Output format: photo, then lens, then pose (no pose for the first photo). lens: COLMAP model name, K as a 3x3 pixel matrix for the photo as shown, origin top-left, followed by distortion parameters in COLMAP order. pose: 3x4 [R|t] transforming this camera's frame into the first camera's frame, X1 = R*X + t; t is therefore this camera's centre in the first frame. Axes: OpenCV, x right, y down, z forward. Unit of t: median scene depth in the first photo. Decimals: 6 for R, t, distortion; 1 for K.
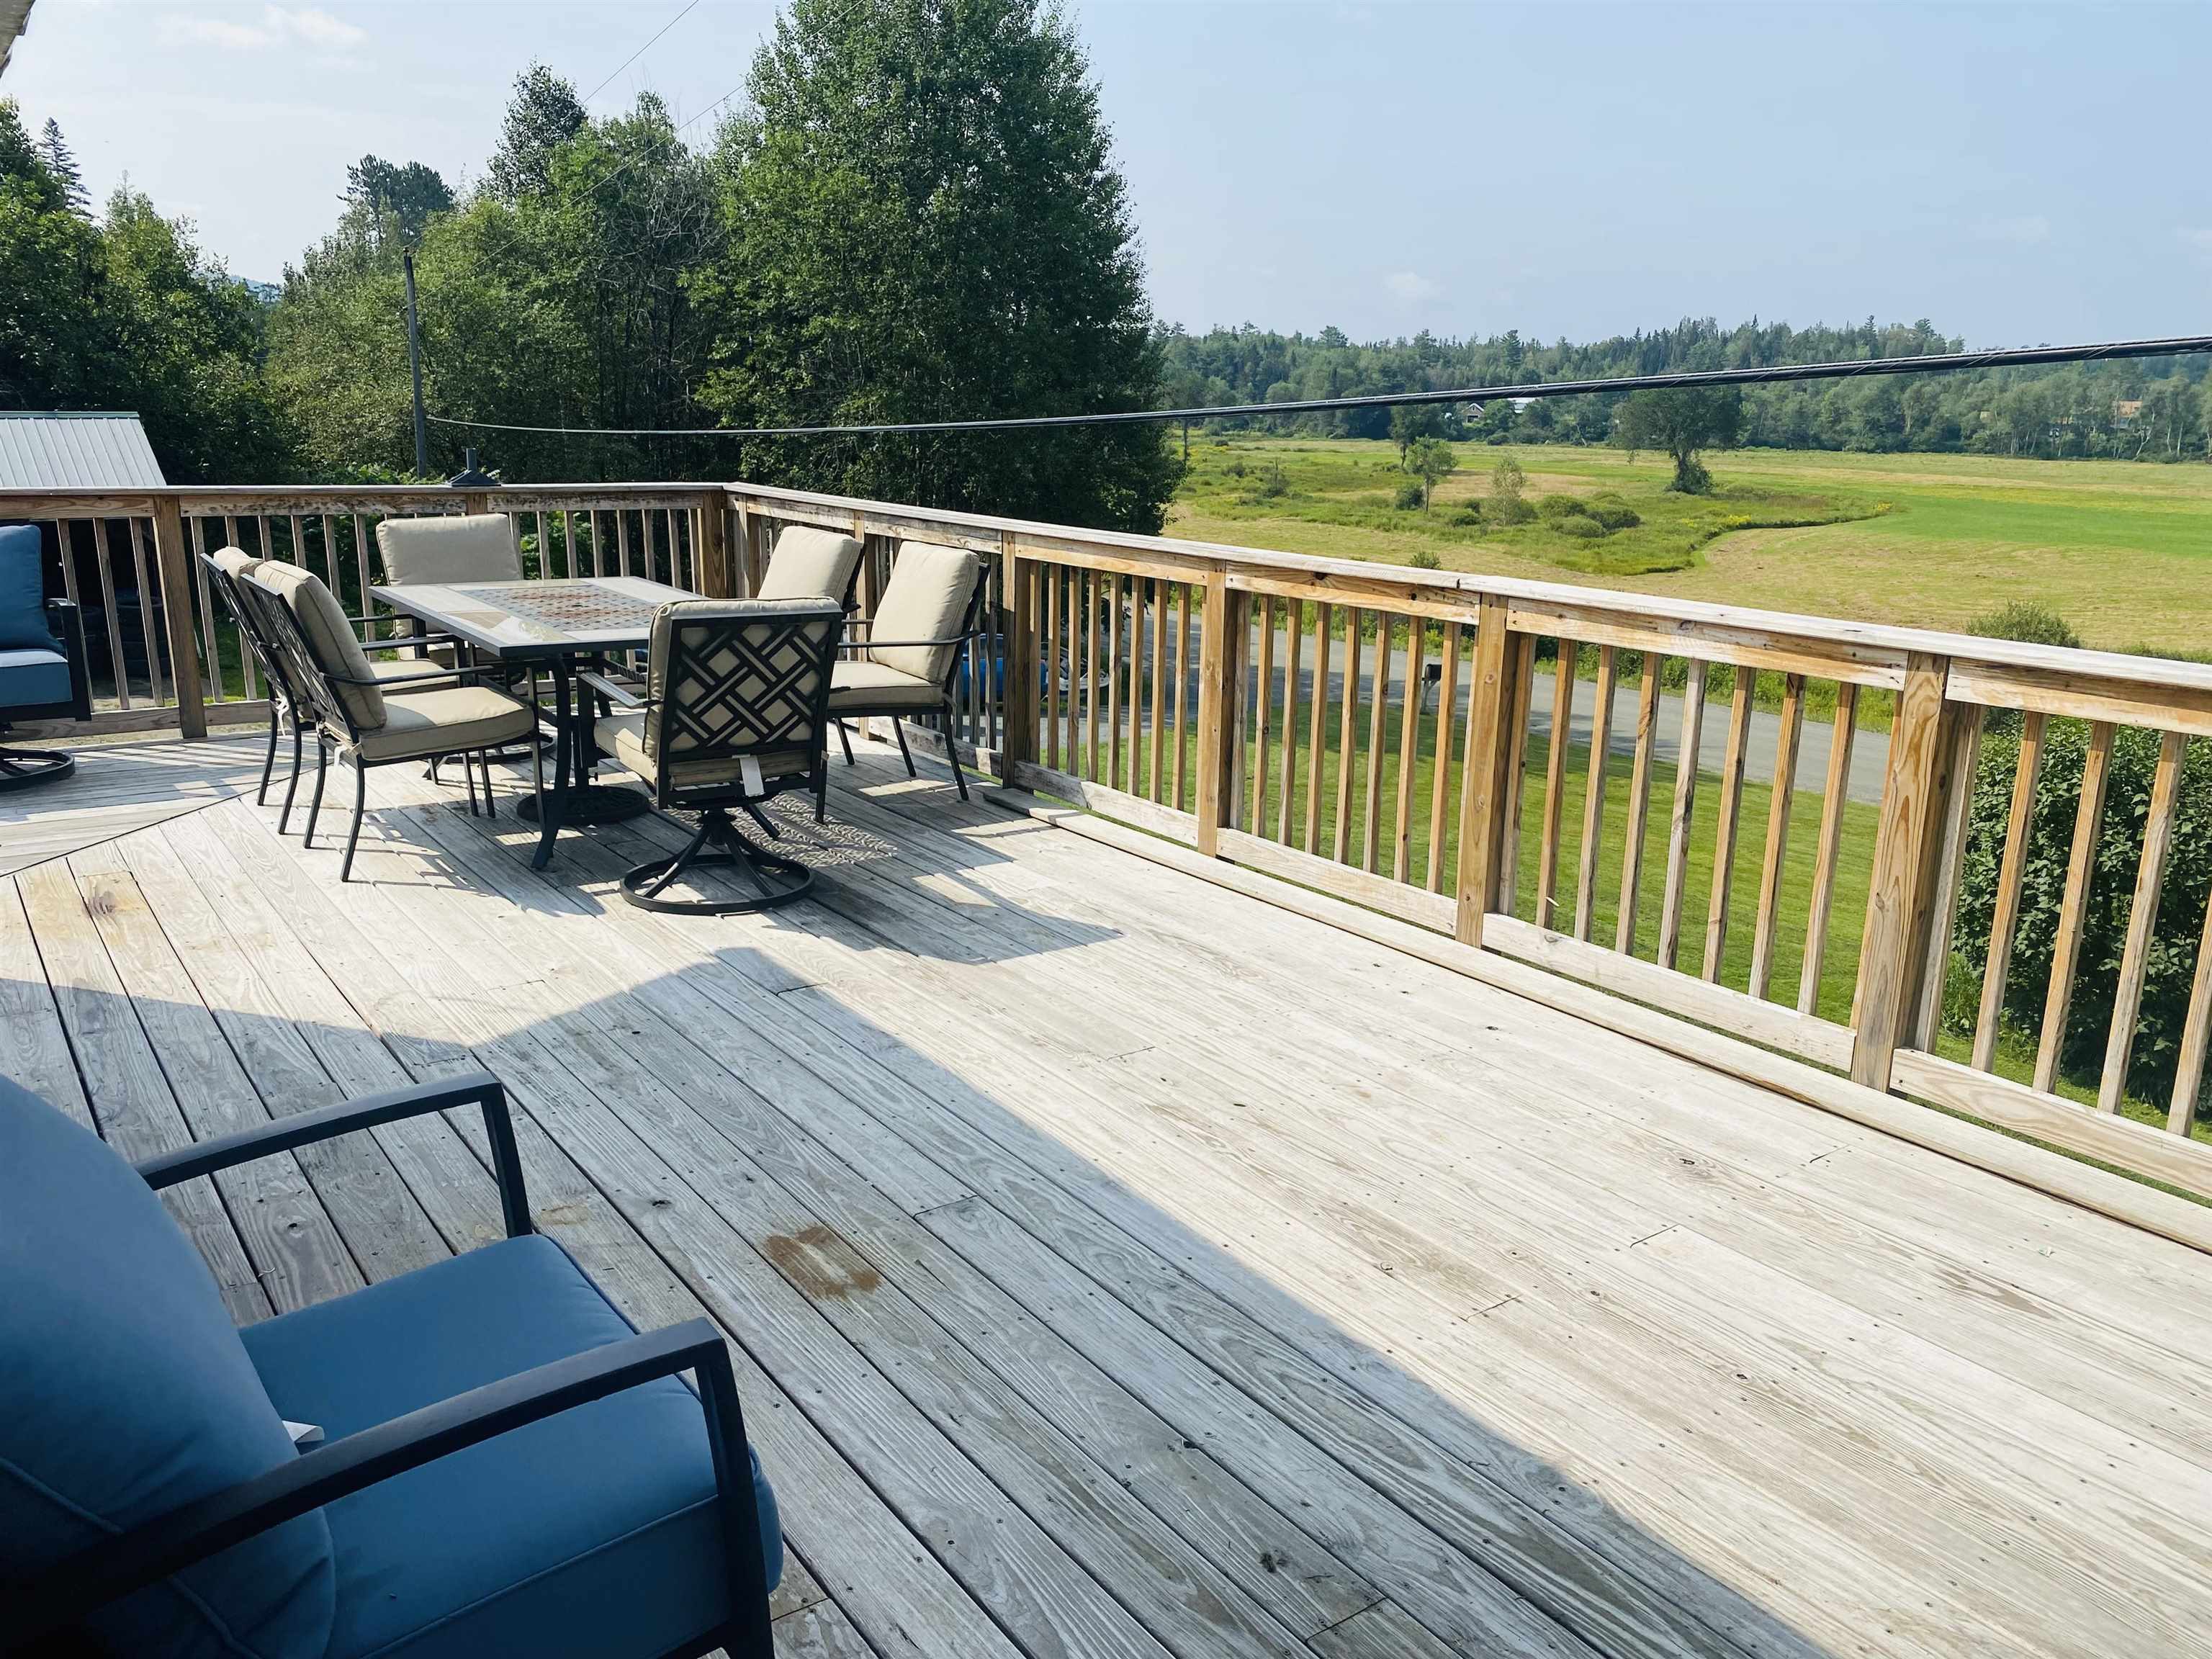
lens RADIAL K [[1692.5, 0, 1112.4], [0, 1692.5, 823.6], [0, 0, 1]] dist [-0.006063, -0.010175]
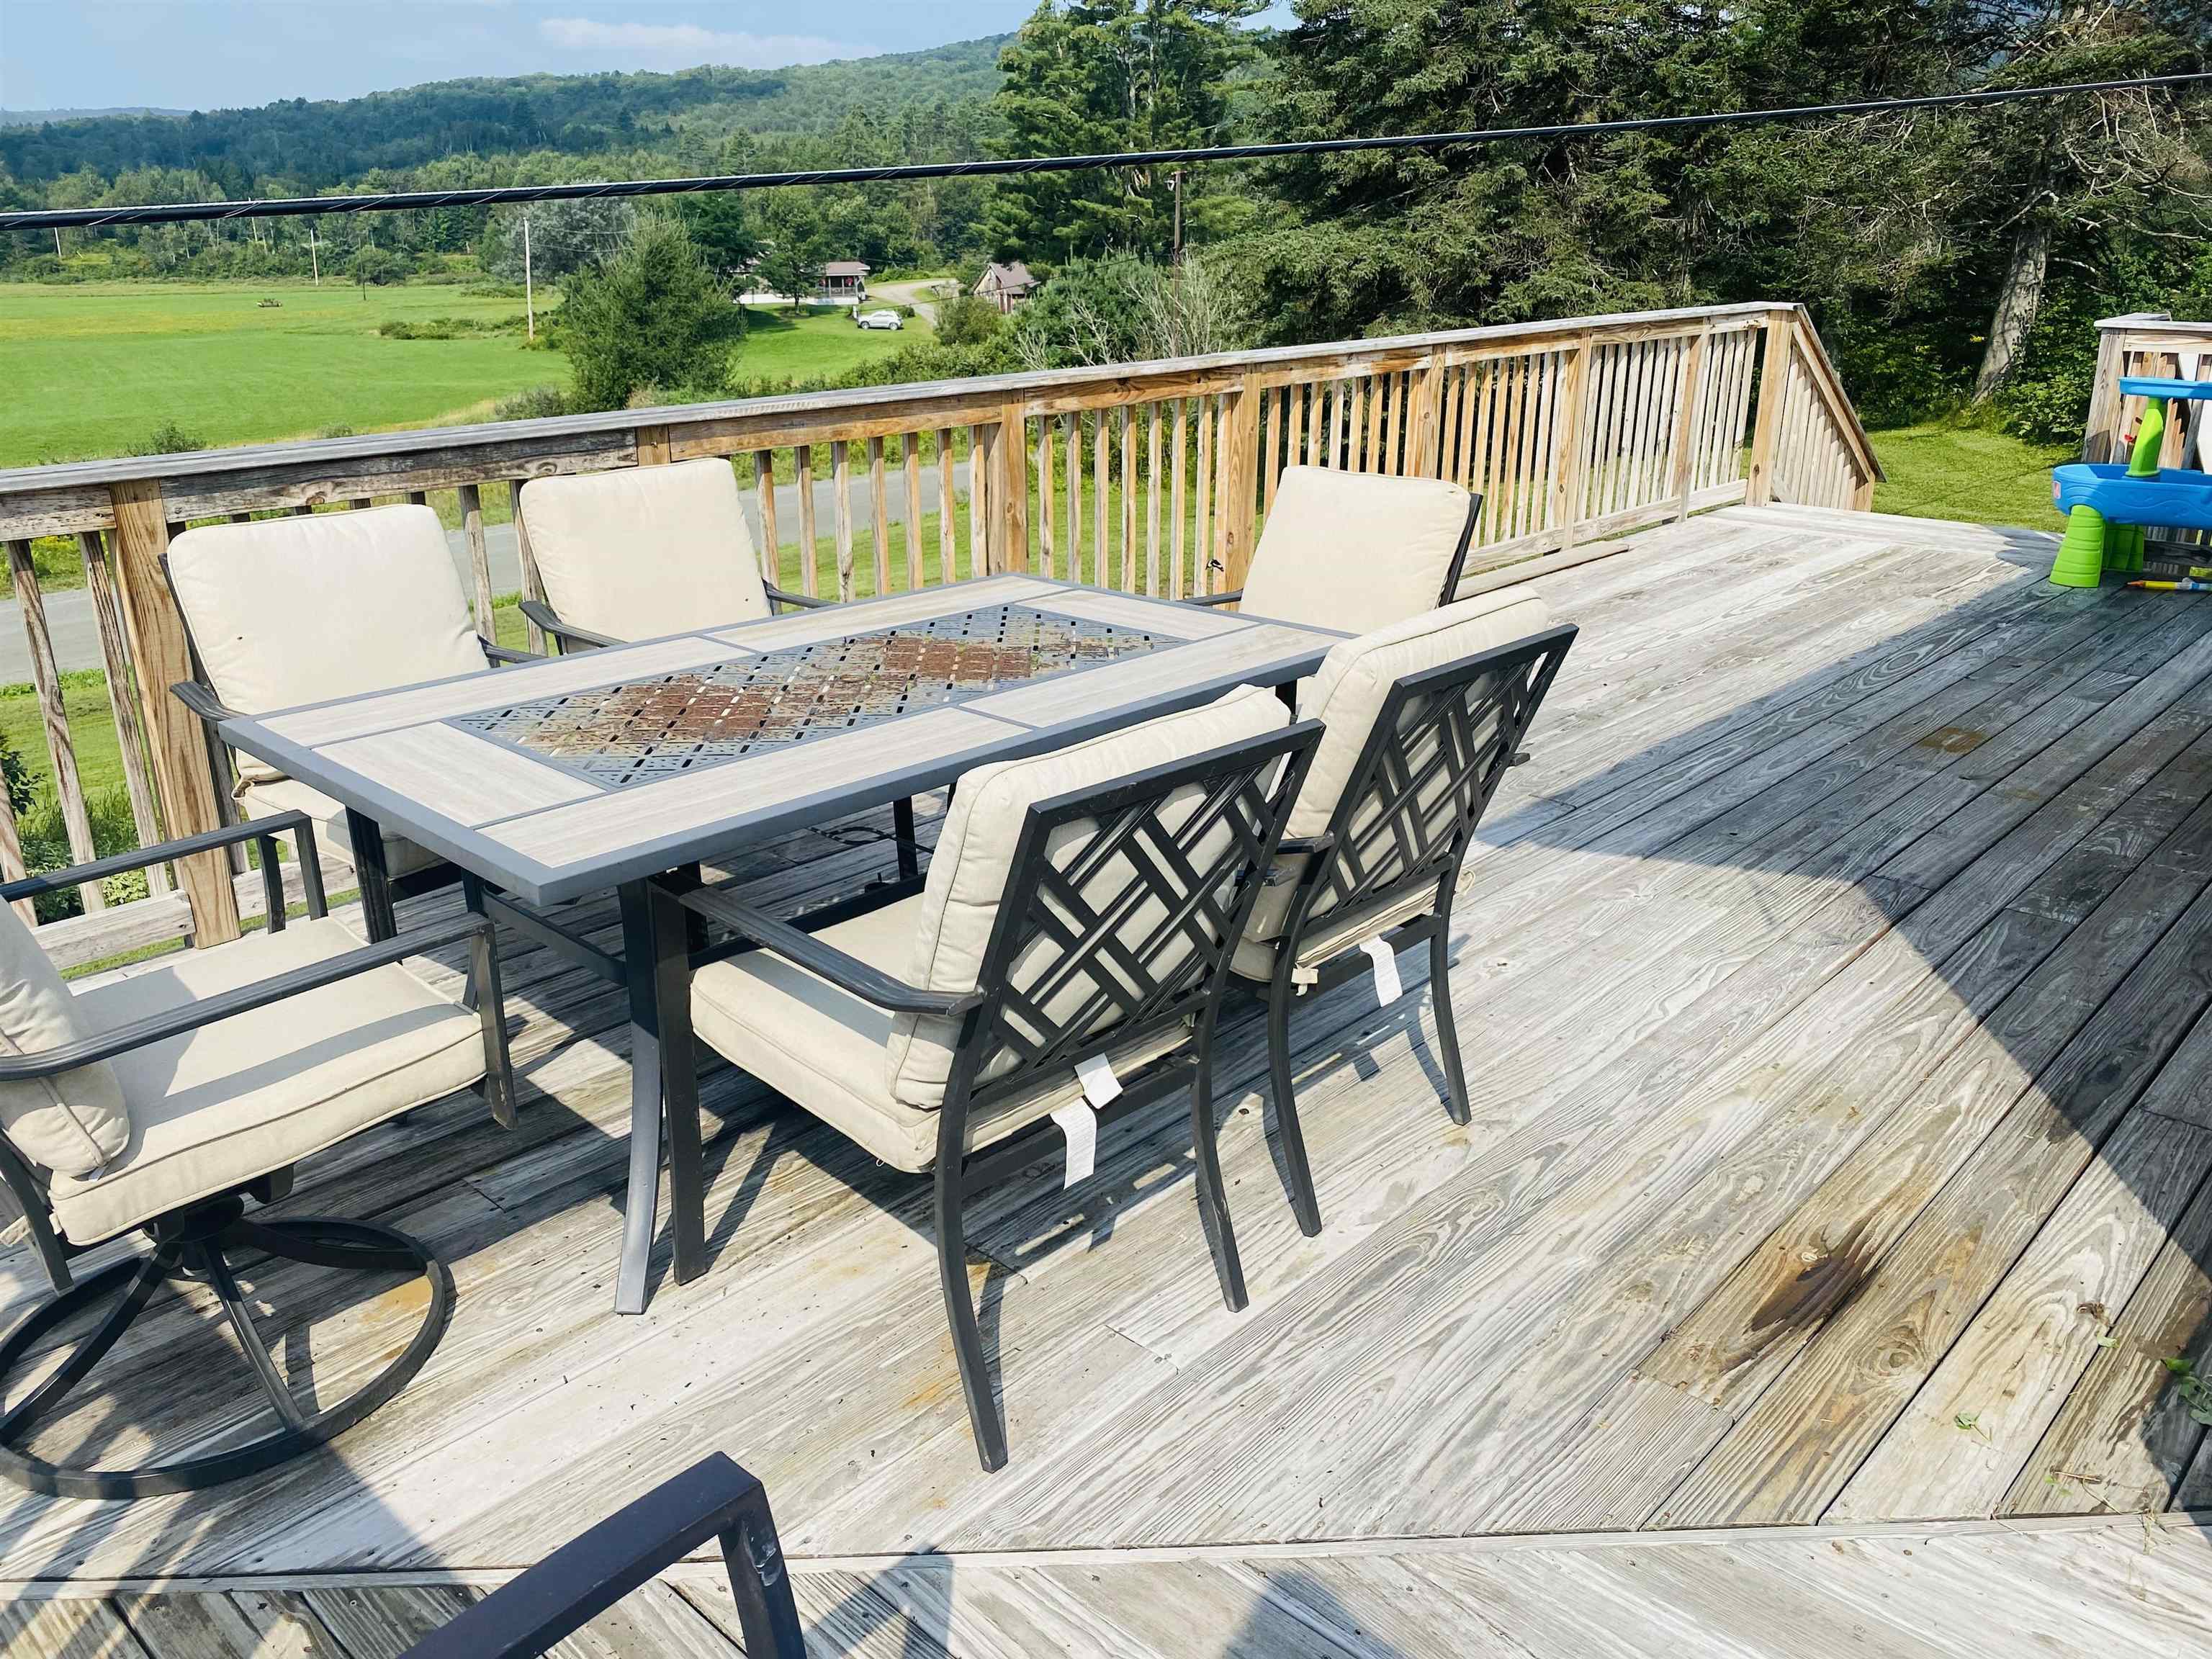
lens RADIAL K [[1692.5, 0, 1111.3], [0, 1692.5, 836.9], [0, 0, 1]] dist [-0.006063, -0.010175]
pose [[-0.181569, -0.345165, 0.920812, -1.174222], [0.261074, 0.885854, 0.383540, -0.374295], [-0.948089, 0.310039, -0.070730, 1.443591]]
